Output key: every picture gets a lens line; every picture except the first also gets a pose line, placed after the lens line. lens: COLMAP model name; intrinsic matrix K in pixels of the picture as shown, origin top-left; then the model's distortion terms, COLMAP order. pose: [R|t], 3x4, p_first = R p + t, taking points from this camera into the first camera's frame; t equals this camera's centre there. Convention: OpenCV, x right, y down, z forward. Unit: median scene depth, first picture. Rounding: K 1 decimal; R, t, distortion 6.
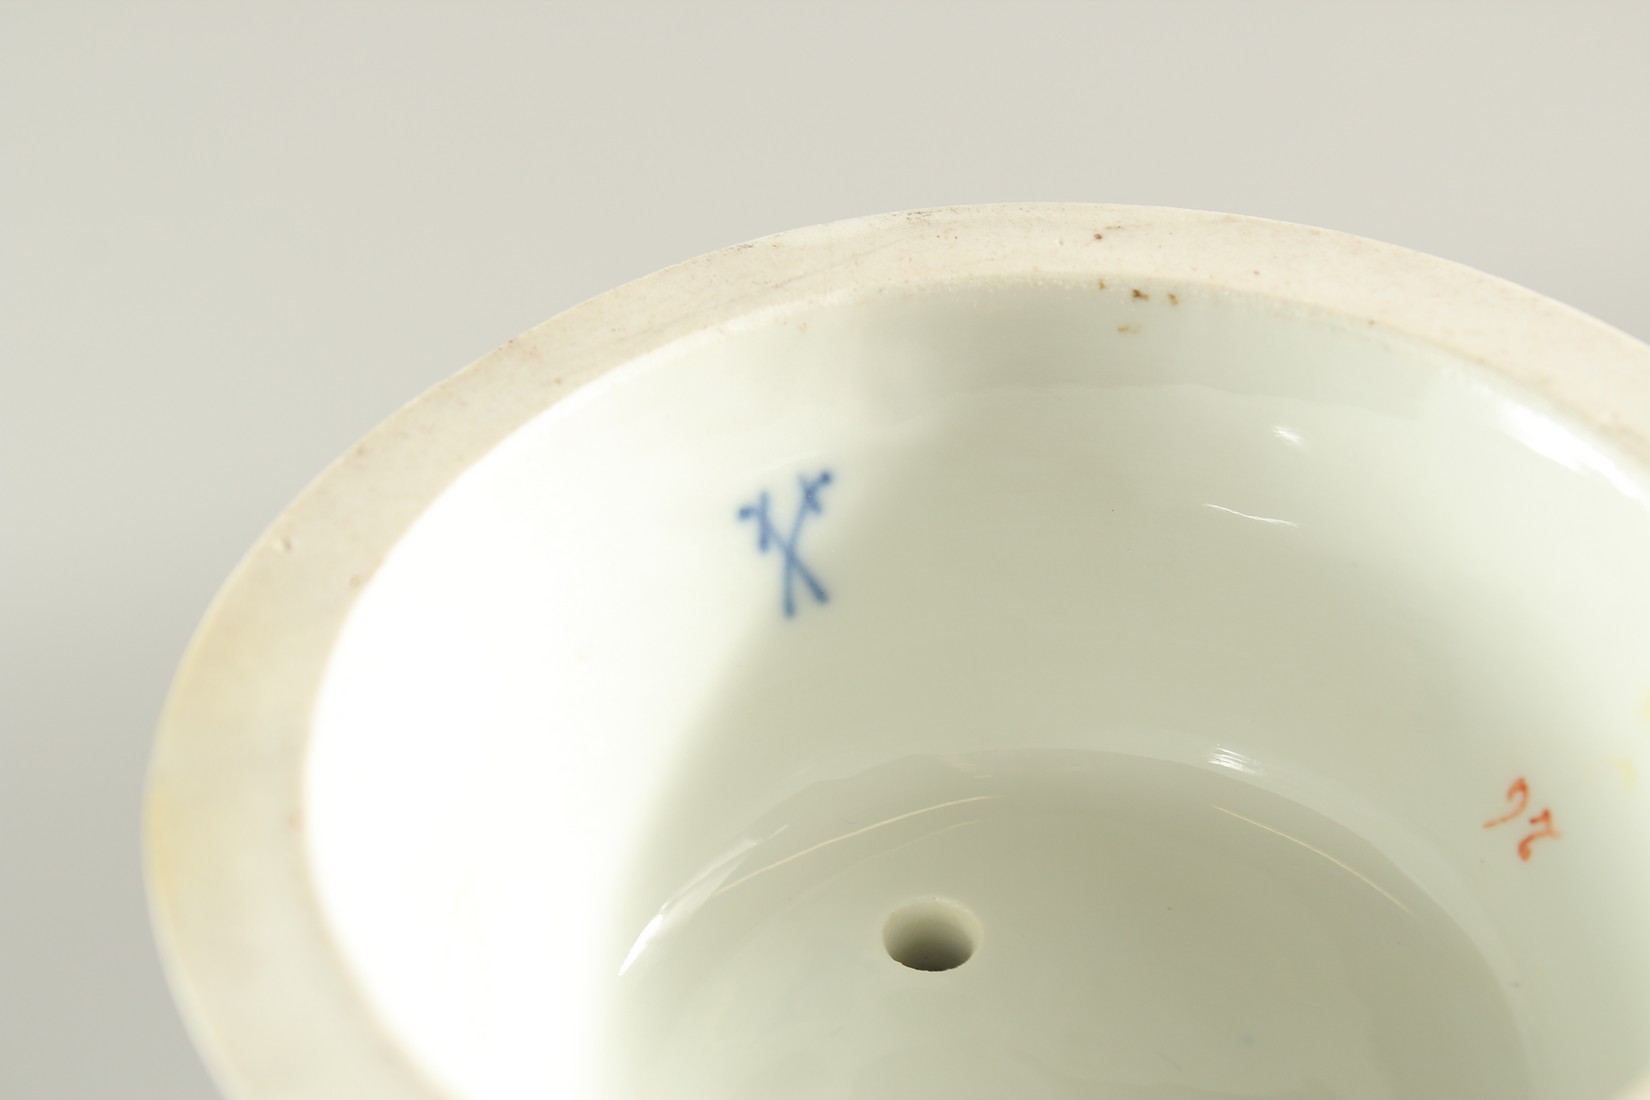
lens RADIAL K [[3164.8, 0, 825.0], [0, 3164.8, 550.0], [0, 0, 1]] dist [-0.003209, -0.028826]
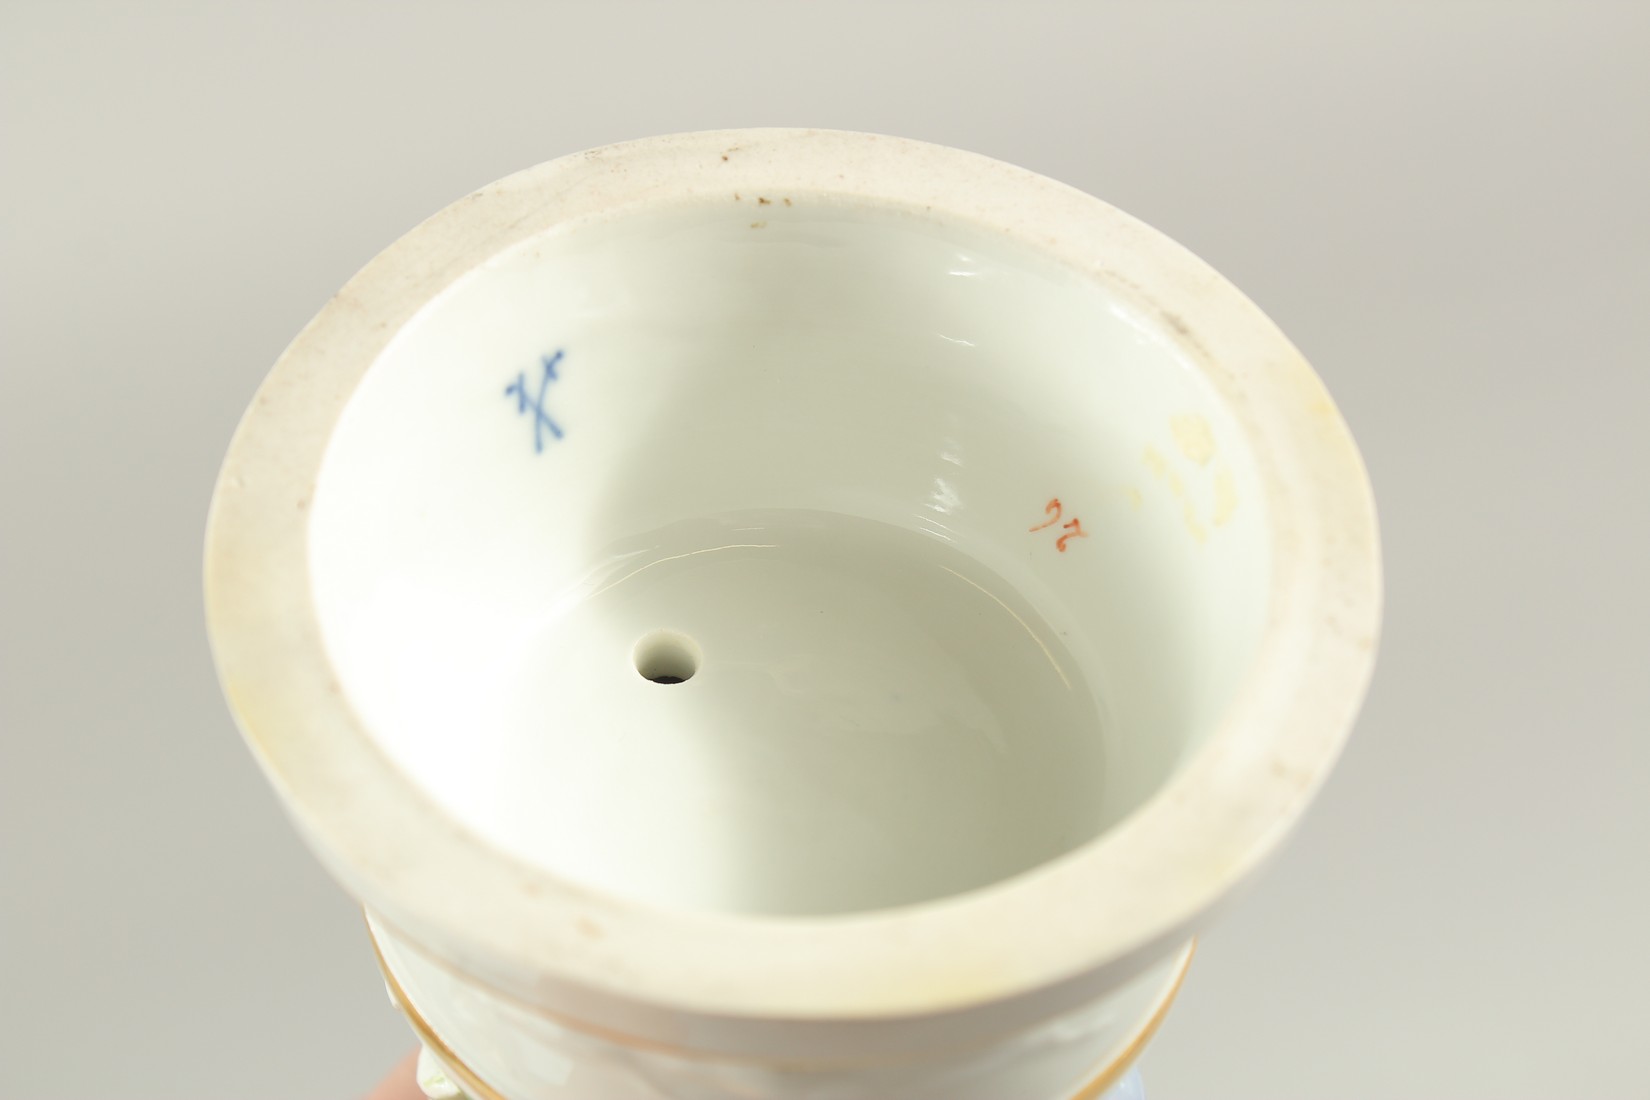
lens RADIAL K [[3164.8, 0, 825.0], [0, 3164.8, 550.0], [0, 0, 1]] dist [-0.003209, -0.028826]
pose [[0.958312, -0.153070, 0.241262, -0.240699], [0.110043, 0.976981, 0.182754, -0.183435], [-0.263683, -0.148586, 0.953097, -0.386837]]
